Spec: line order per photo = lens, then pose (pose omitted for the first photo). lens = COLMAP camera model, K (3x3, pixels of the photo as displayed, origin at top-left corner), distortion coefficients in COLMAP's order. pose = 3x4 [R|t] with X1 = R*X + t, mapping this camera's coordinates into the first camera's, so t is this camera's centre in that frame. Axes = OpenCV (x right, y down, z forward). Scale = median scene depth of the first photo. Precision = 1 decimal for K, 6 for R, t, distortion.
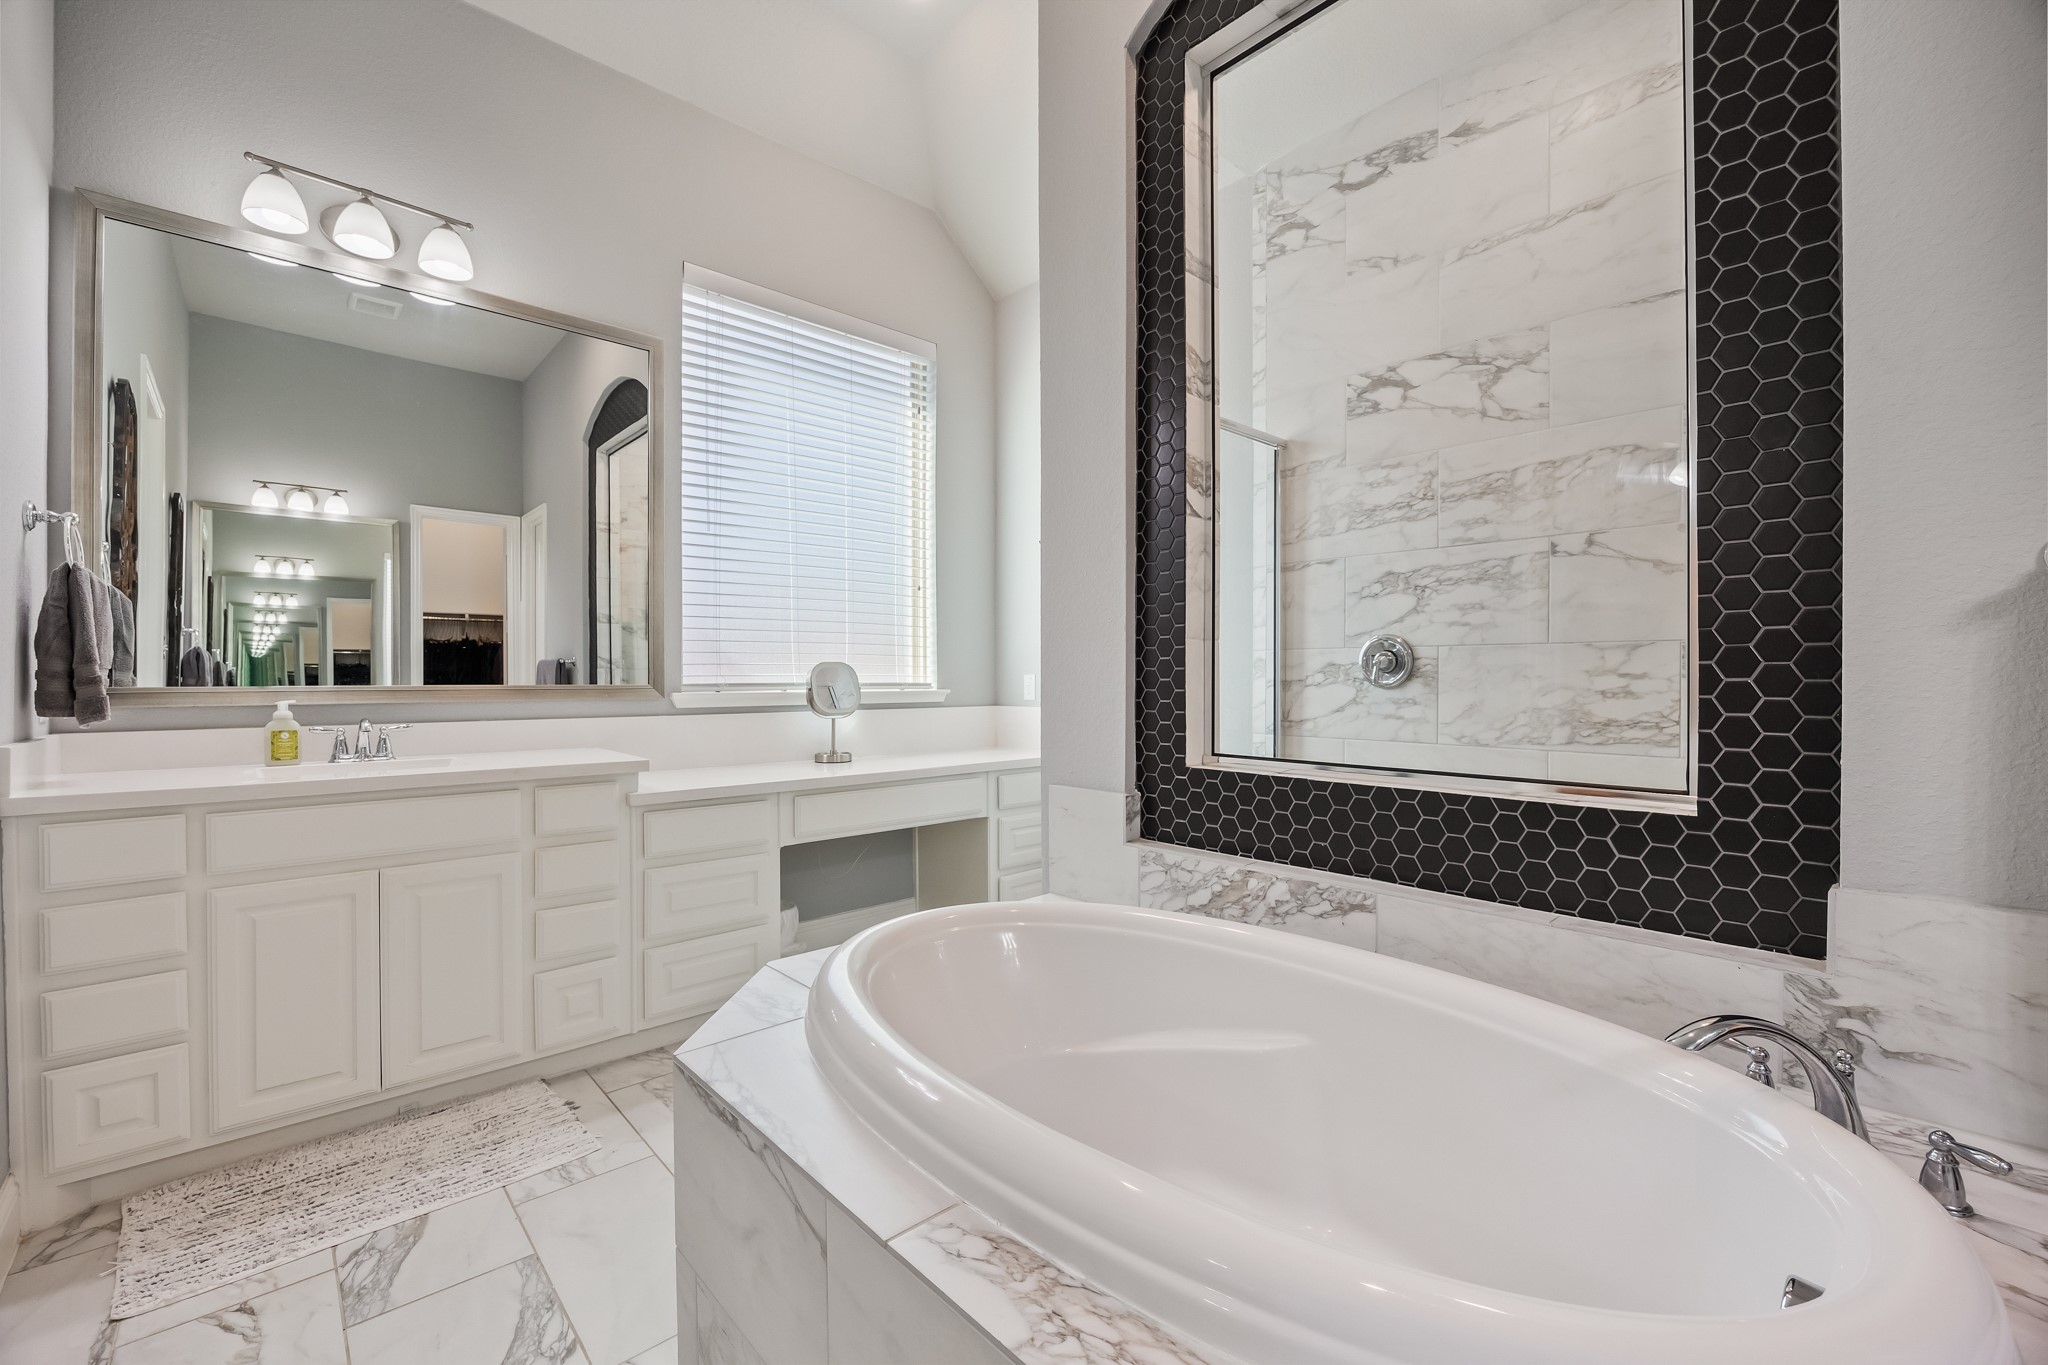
lens RADIAL K [[830.8, 0, 1009.8], [0, 830.8, 677.2], [0, 0, 1]] dist [-0.002584, -0.000270]
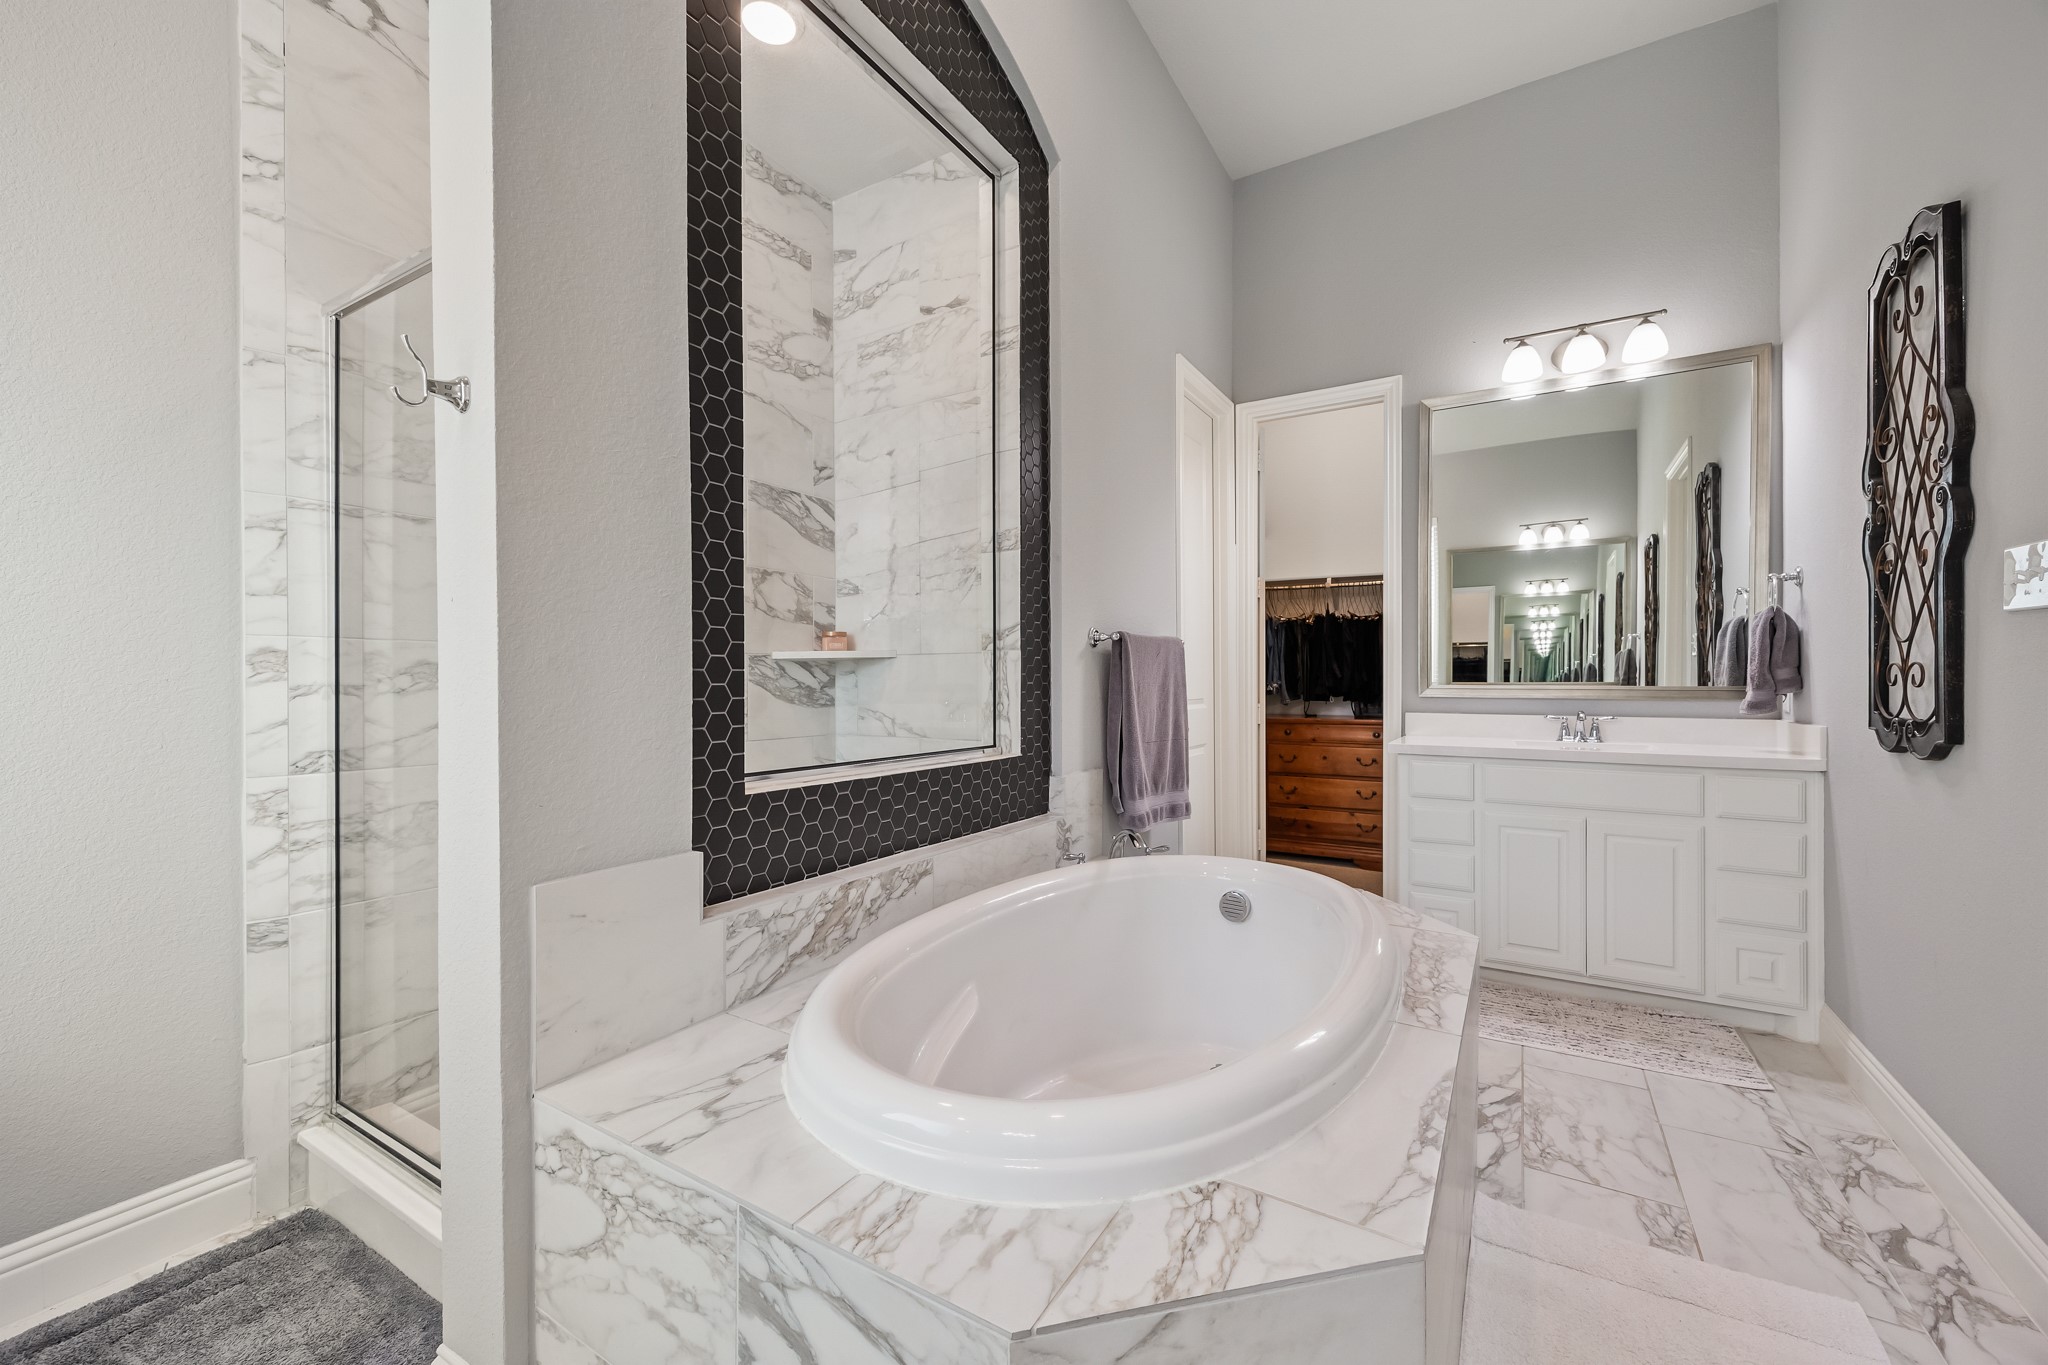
lens RADIAL K [[812.3, 0, 1034.5], [0, 812.3, 677.0], [0, 0, 1]] dist [0.008904, -0.000103]
pose [[-0.287421, 0.008862, 0.957763, -0.711911], [-0.000278, 0.999956, -0.009336, 0.004348], [-0.957804, -0.002949, -0.287406, 1.123493]]
